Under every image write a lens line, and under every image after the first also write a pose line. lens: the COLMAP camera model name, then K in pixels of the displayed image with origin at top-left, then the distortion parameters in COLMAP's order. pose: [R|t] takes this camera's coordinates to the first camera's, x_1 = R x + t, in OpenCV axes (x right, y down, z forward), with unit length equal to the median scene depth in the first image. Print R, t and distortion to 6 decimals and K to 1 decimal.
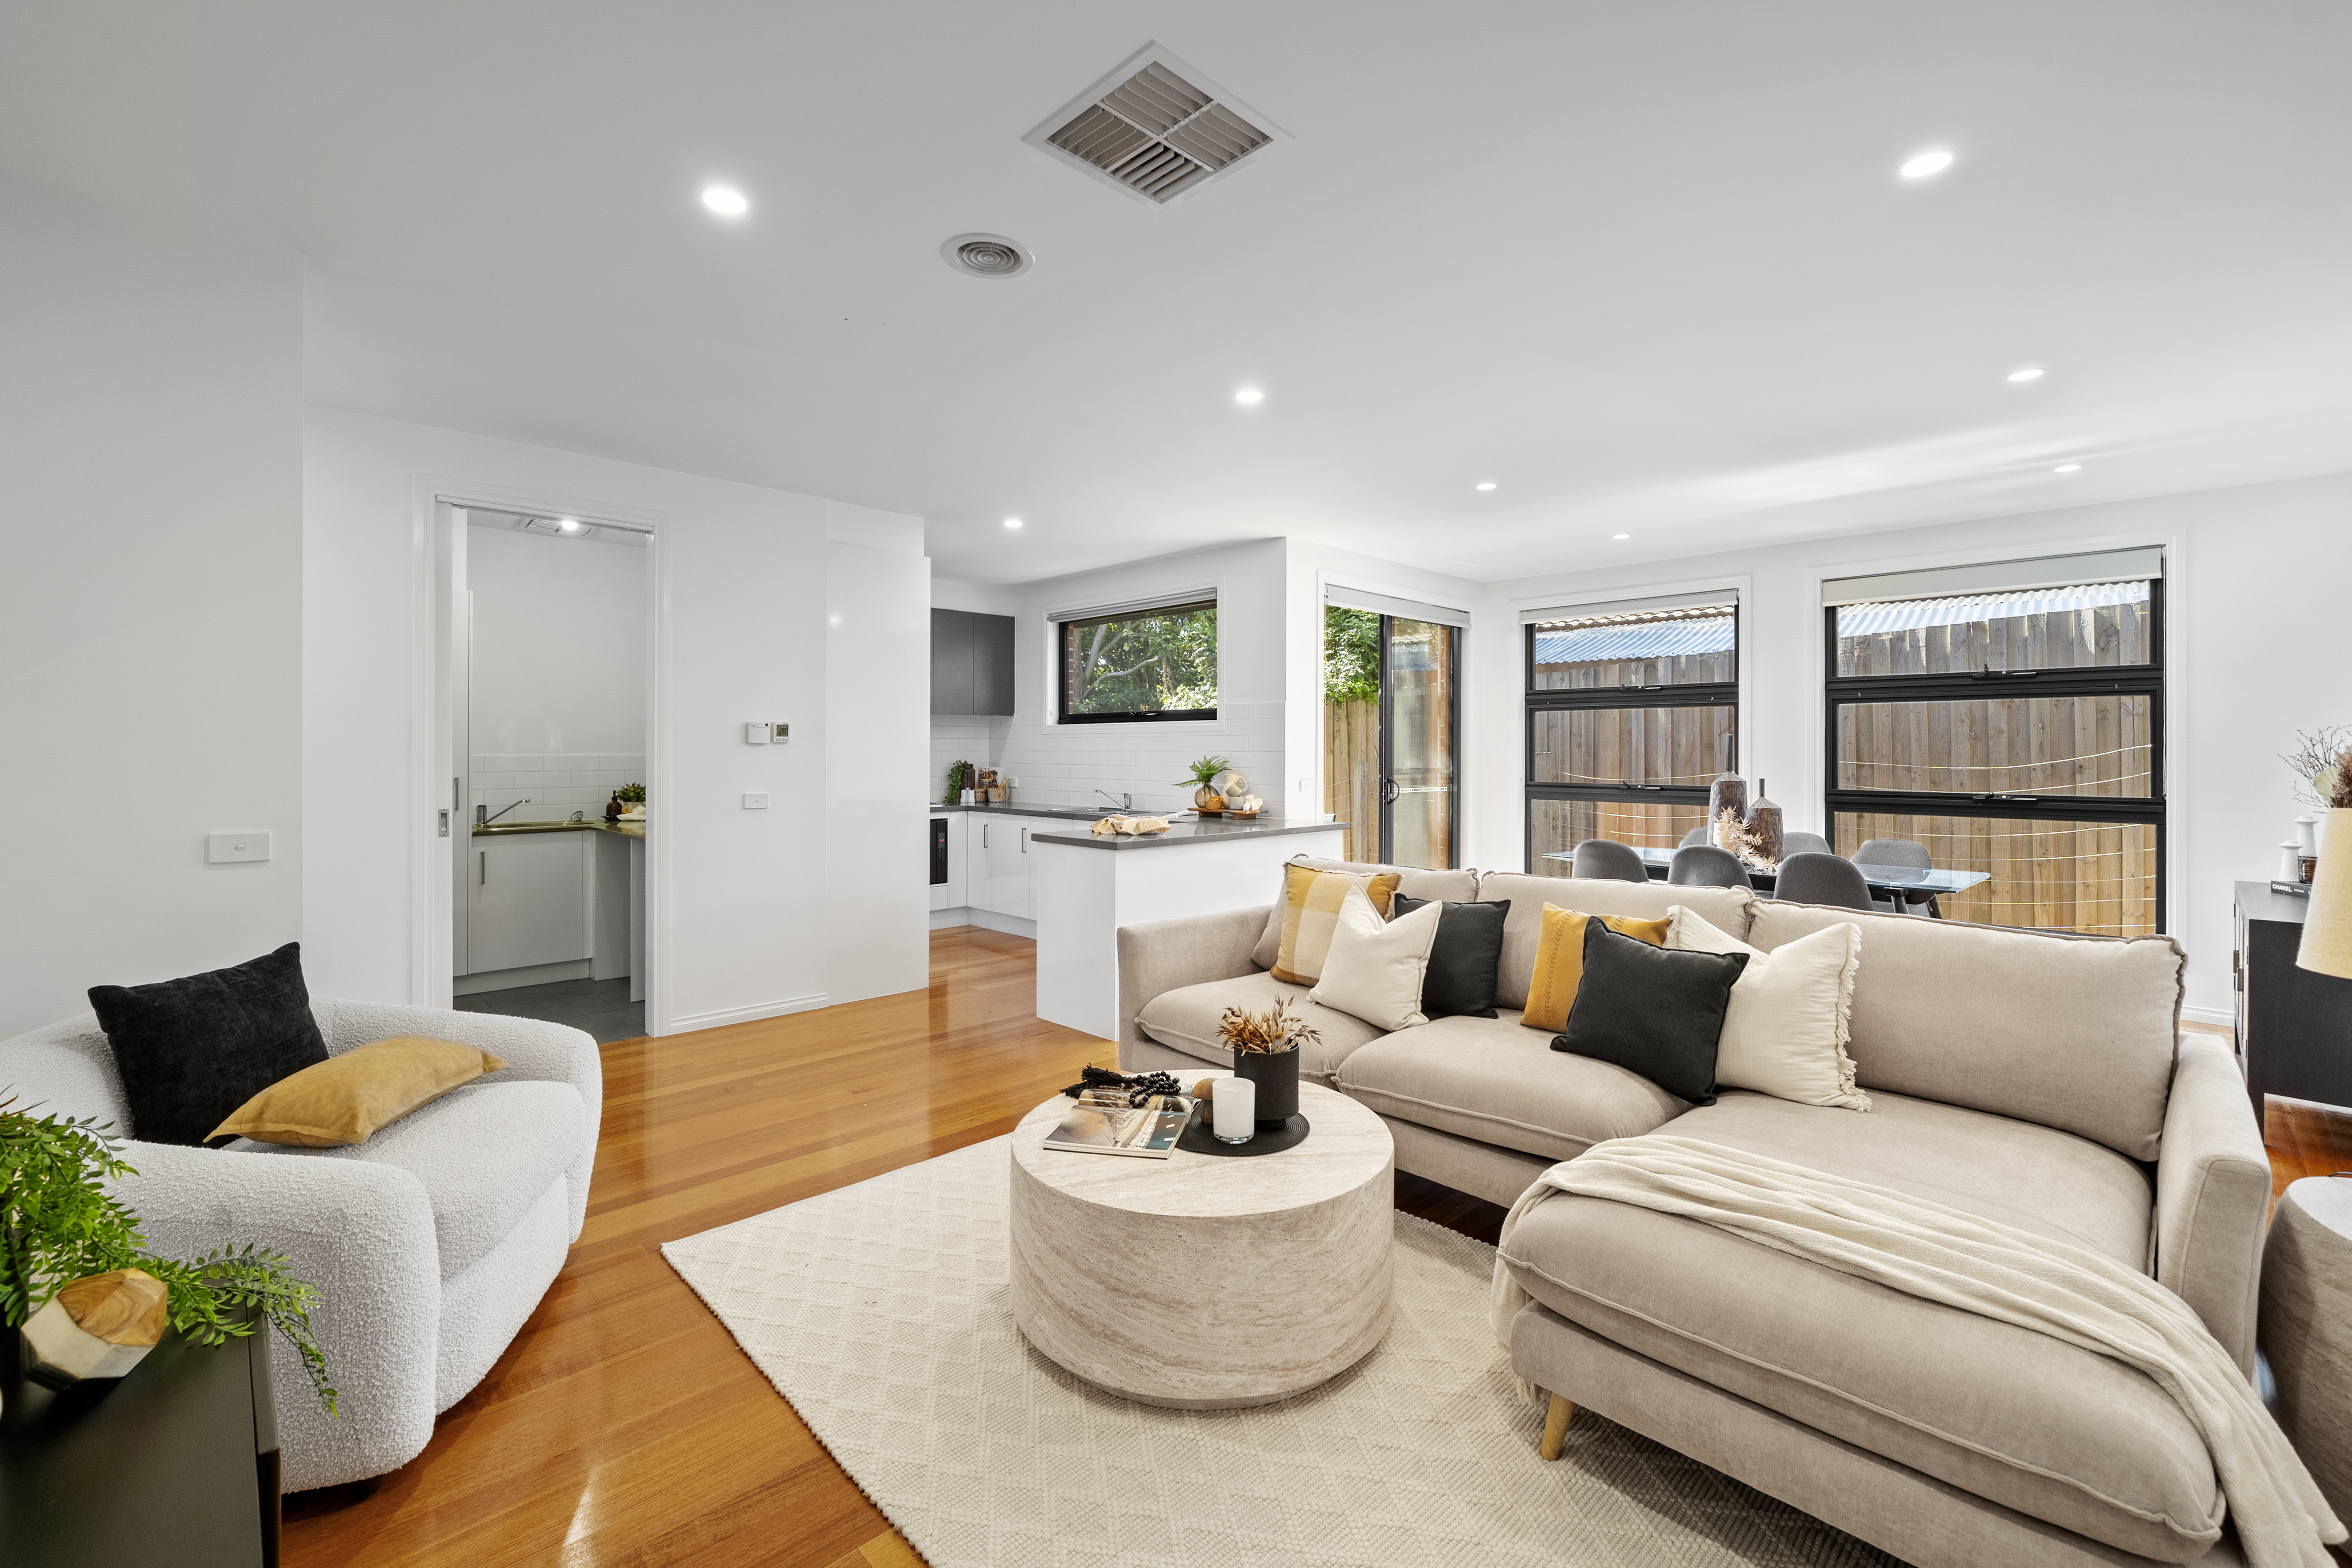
lens RADIAL K [[987.8, 0, 1178.7], [0, 987.8, 751.9], [0, 0, 1]] dist [-0.002599, -0.000766]
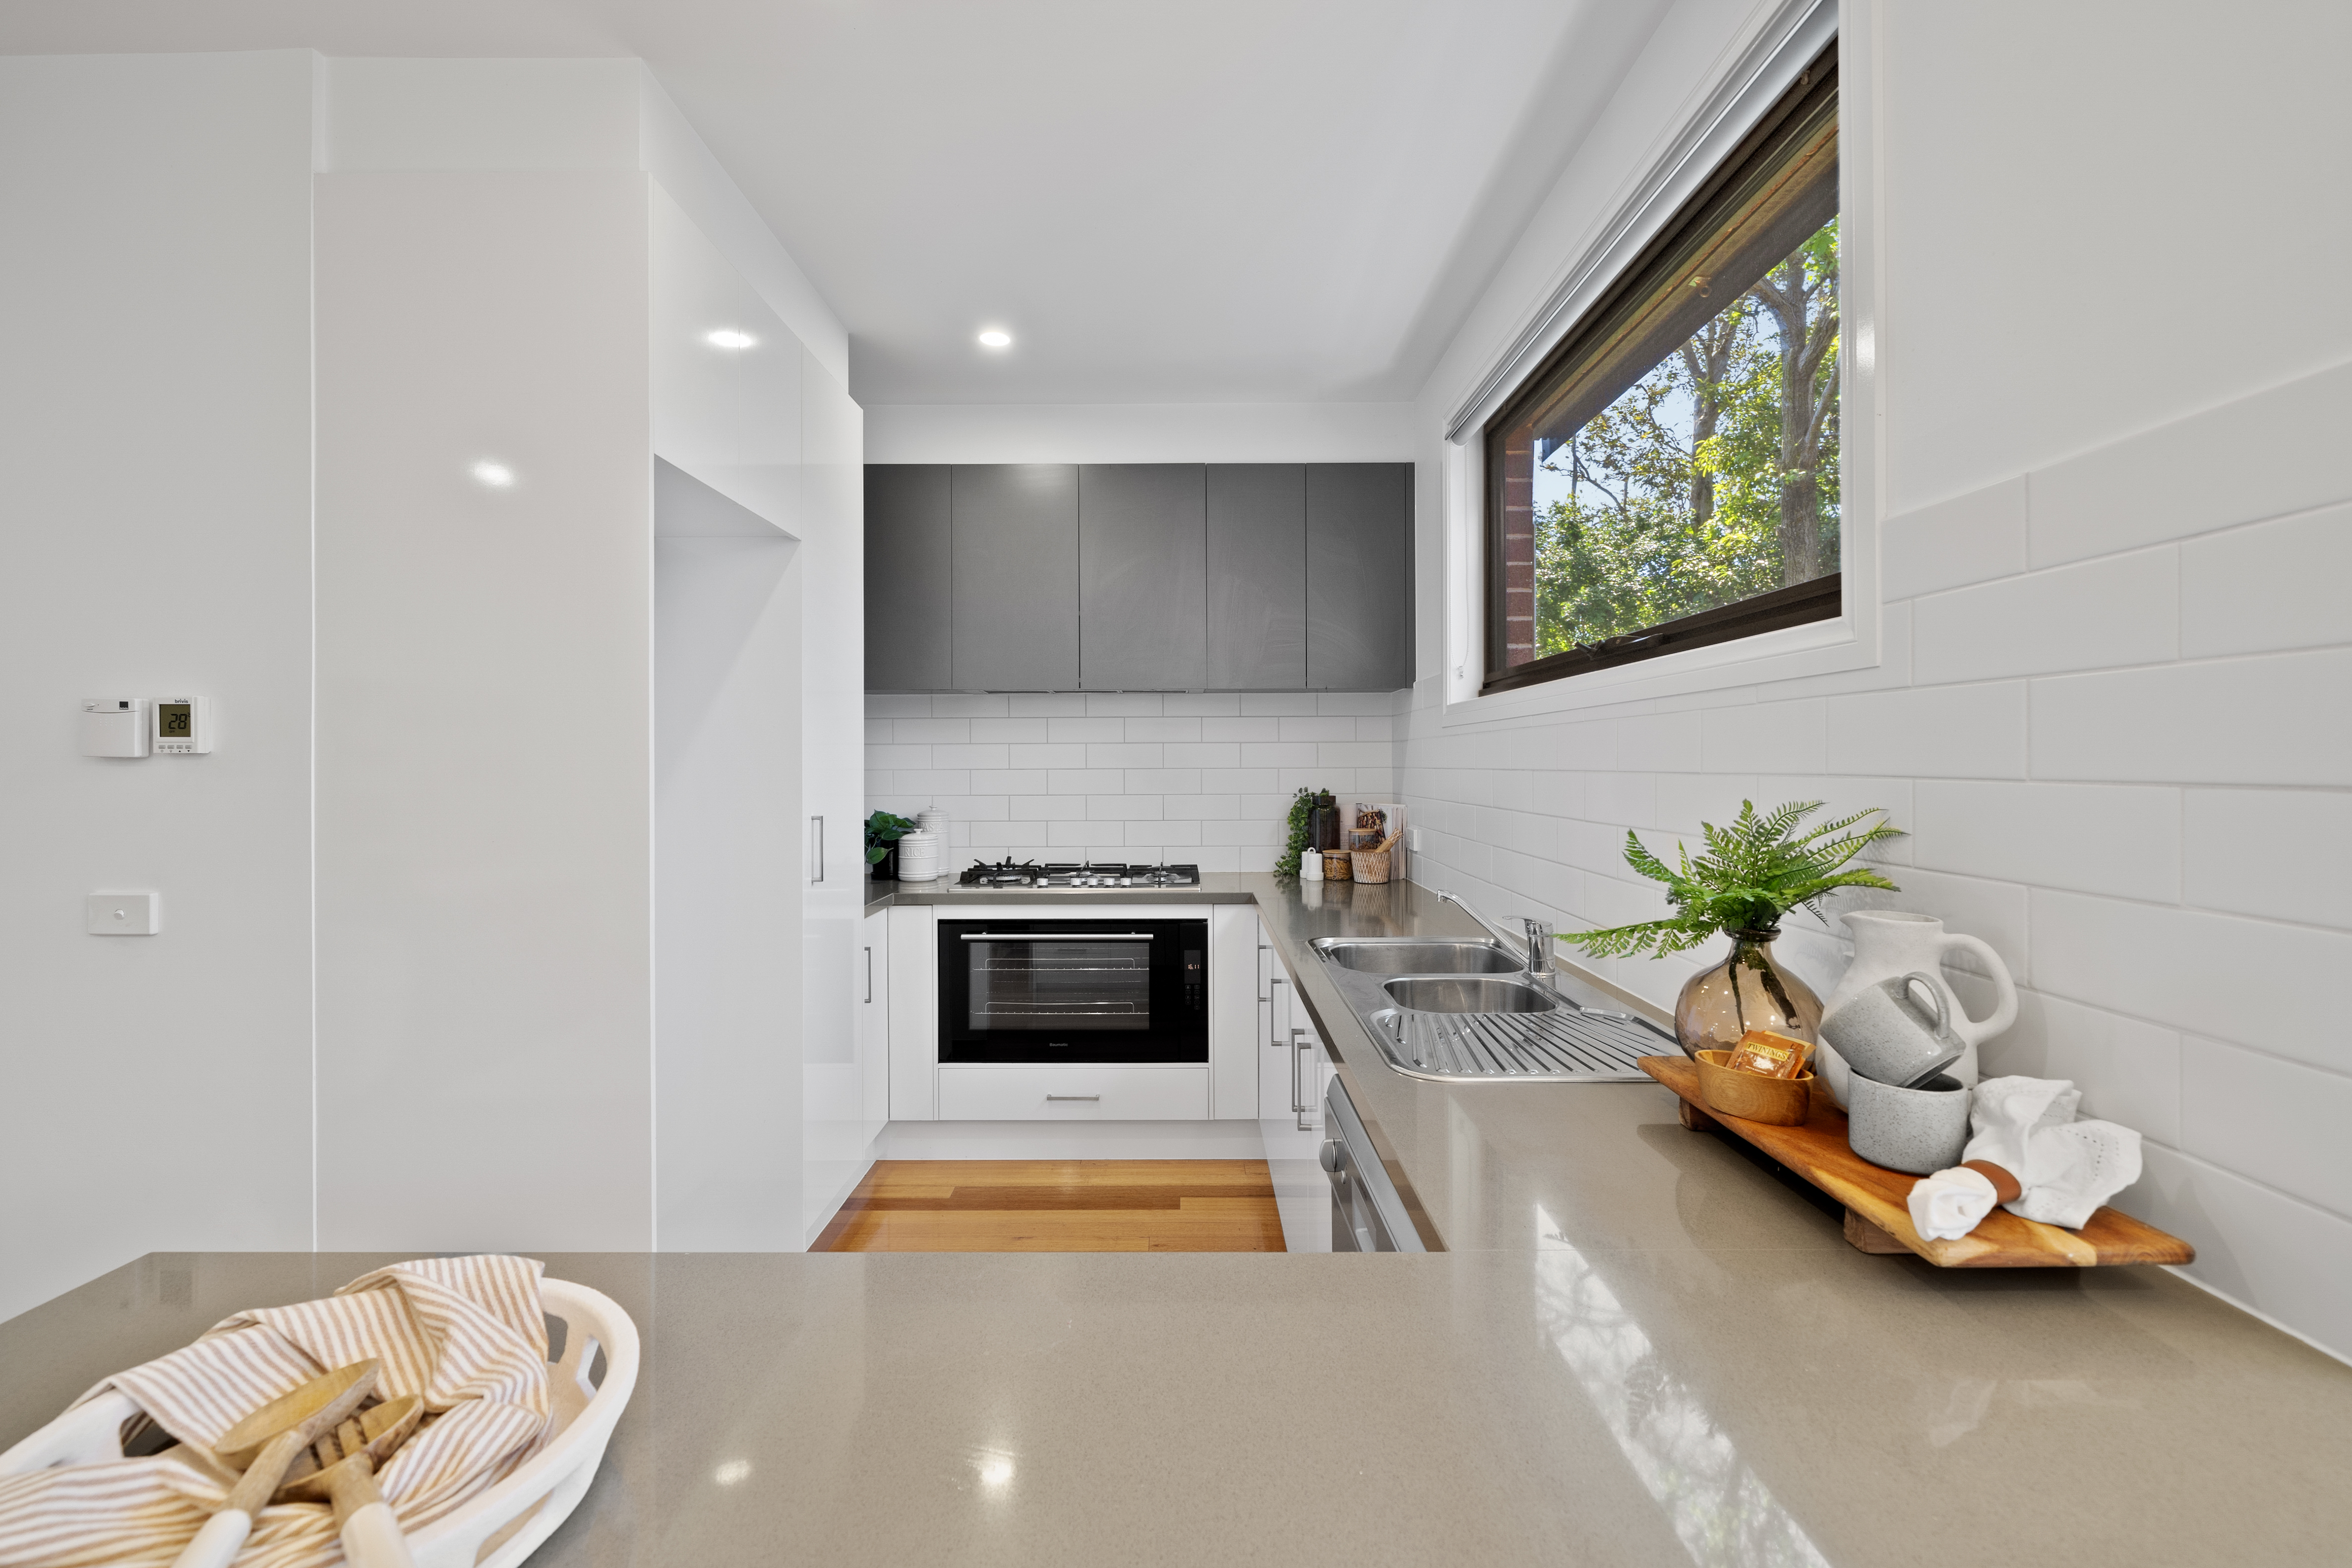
lens RADIAL K [[987.8, 0, 1178.7], [0, 987.8, 751.9], [0, 0, 1]] dist [-0.002599, -0.000766]
pose [[0.714009, -0.011274, -0.700046, 0.082479], [0.003218, 0.999913, -0.012821, -0.003417], [0.700129, 0.006902, 0.713983, 0.772859]]
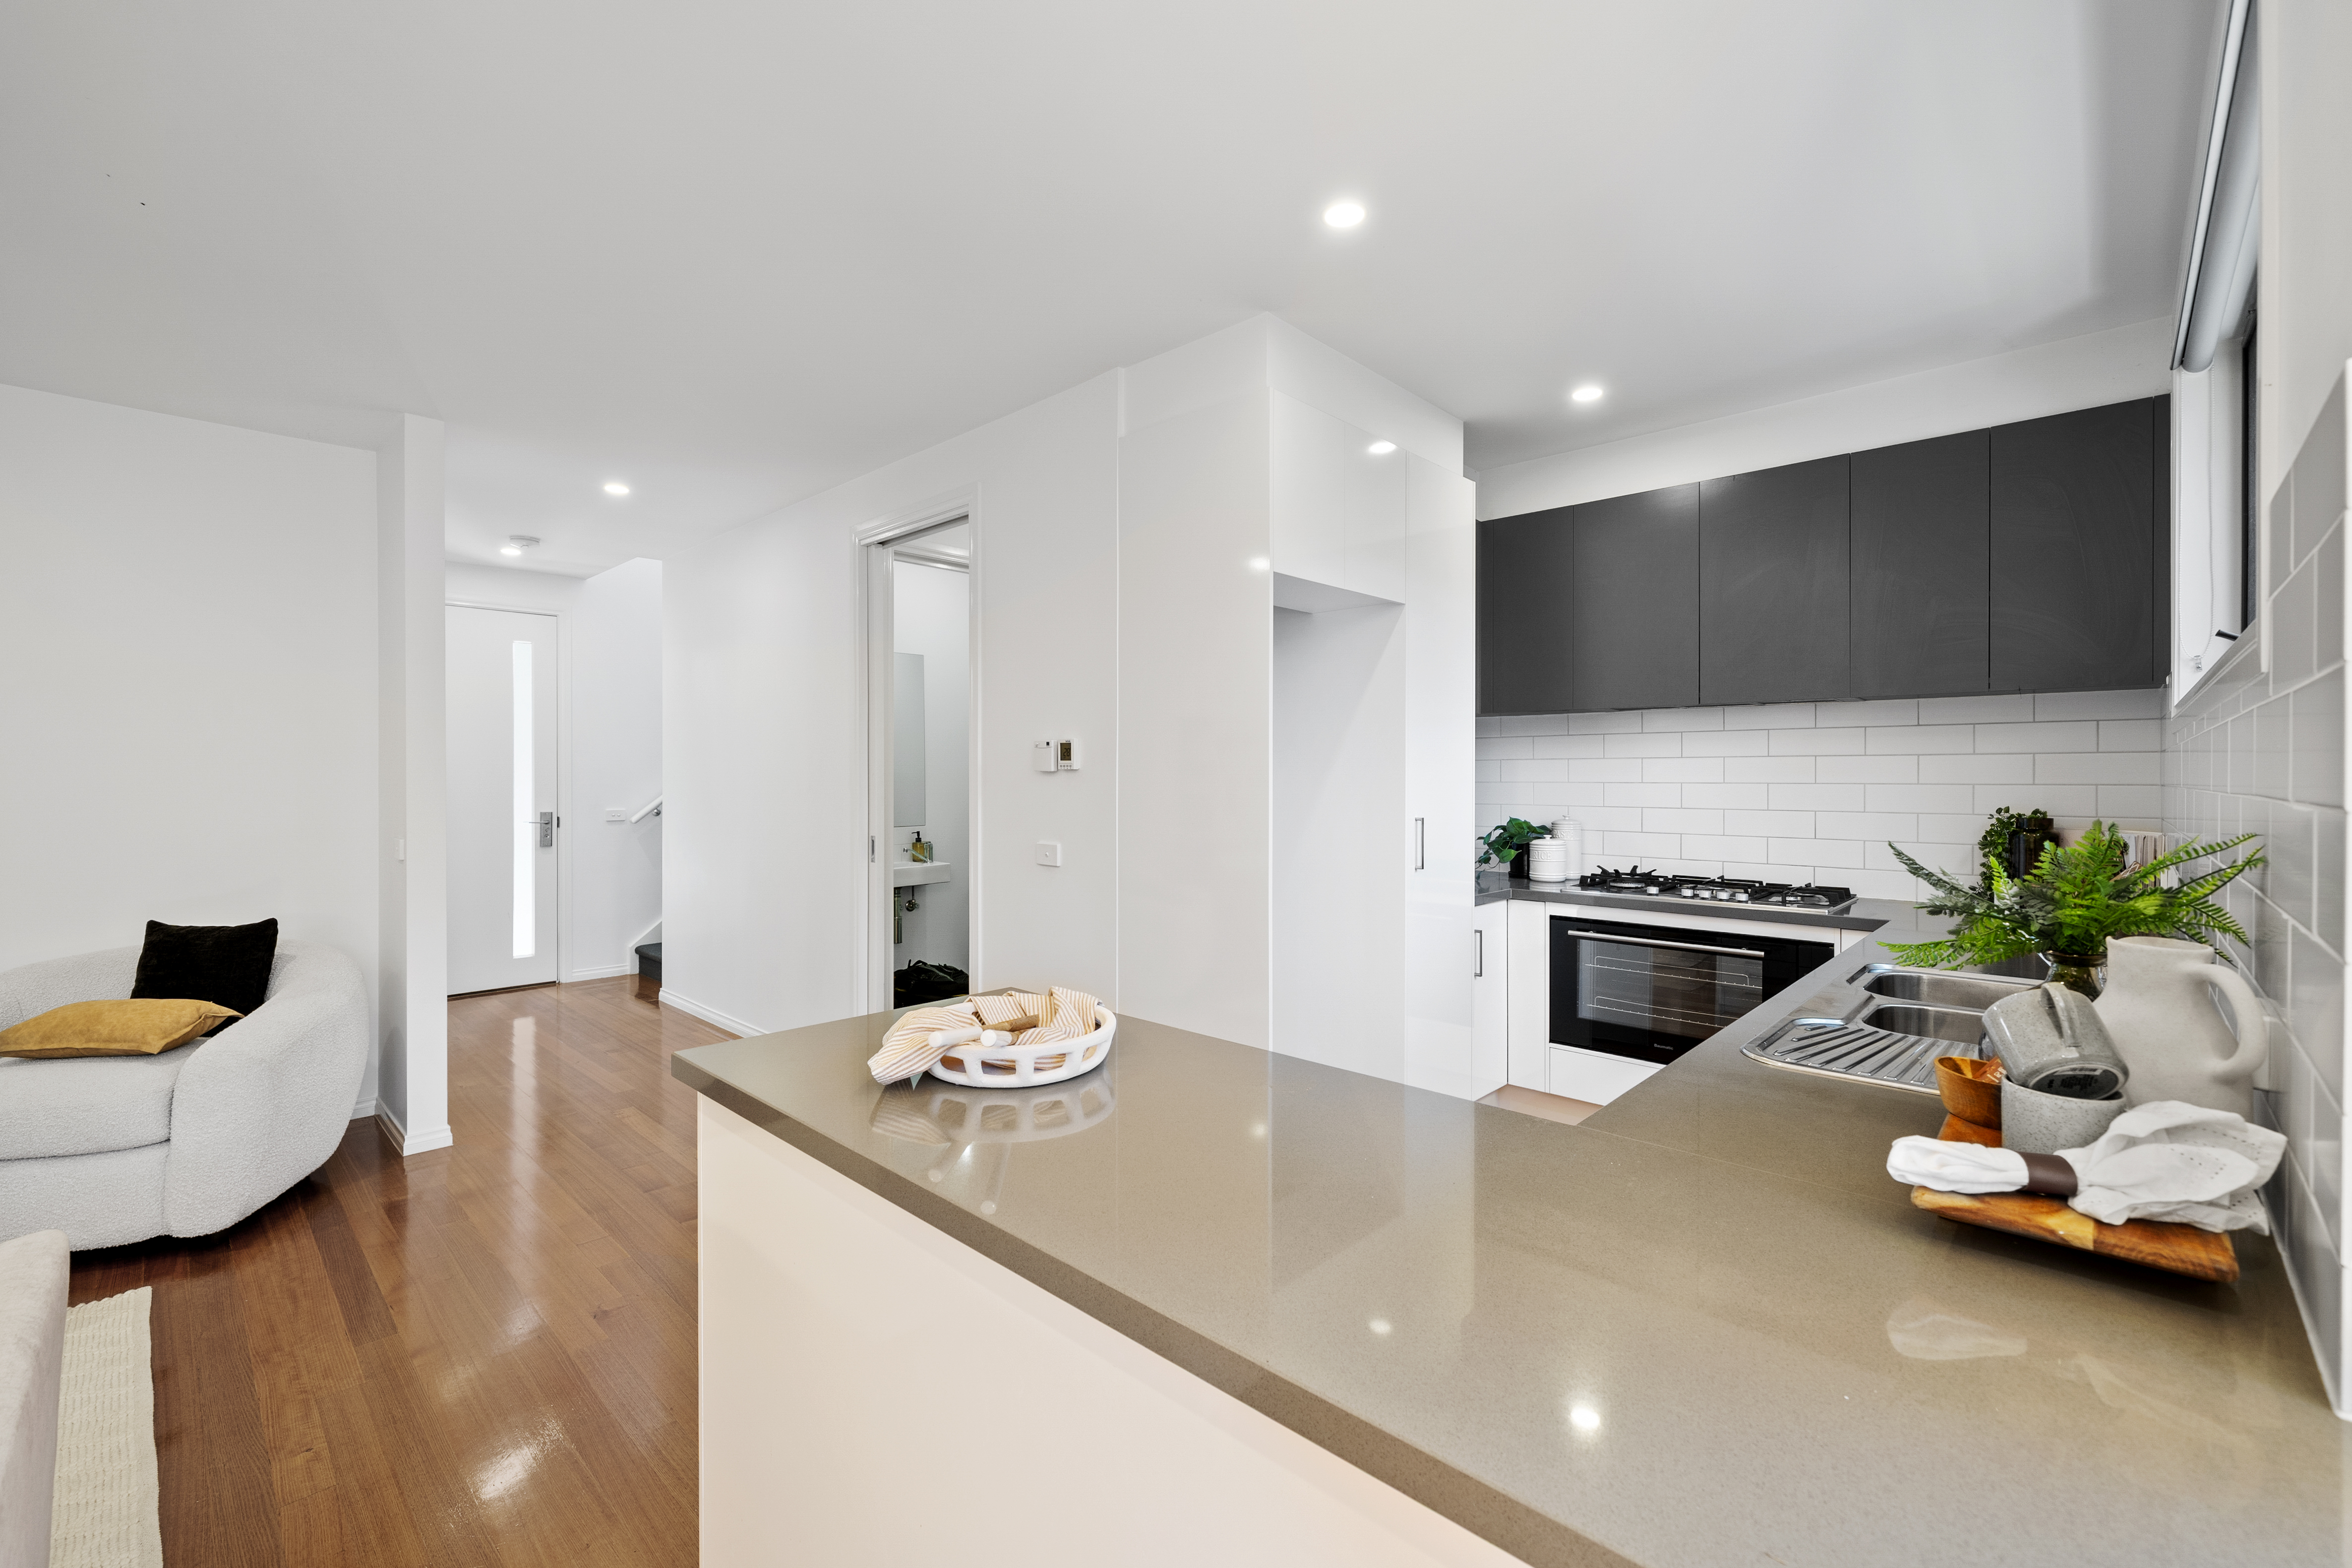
lens RADIAL K [[987.8, 0, 1178.7], [0, 987.8, 751.9], [0, 0, 1]] dist [-0.002599, -0.000766]
pose [[0.038122, -0.025327, -0.998952, 0.204026], [-0.002443, 0.999673, -0.025438, -0.003633], [0.999270, 0.003410, 0.038048, 0.812110]]
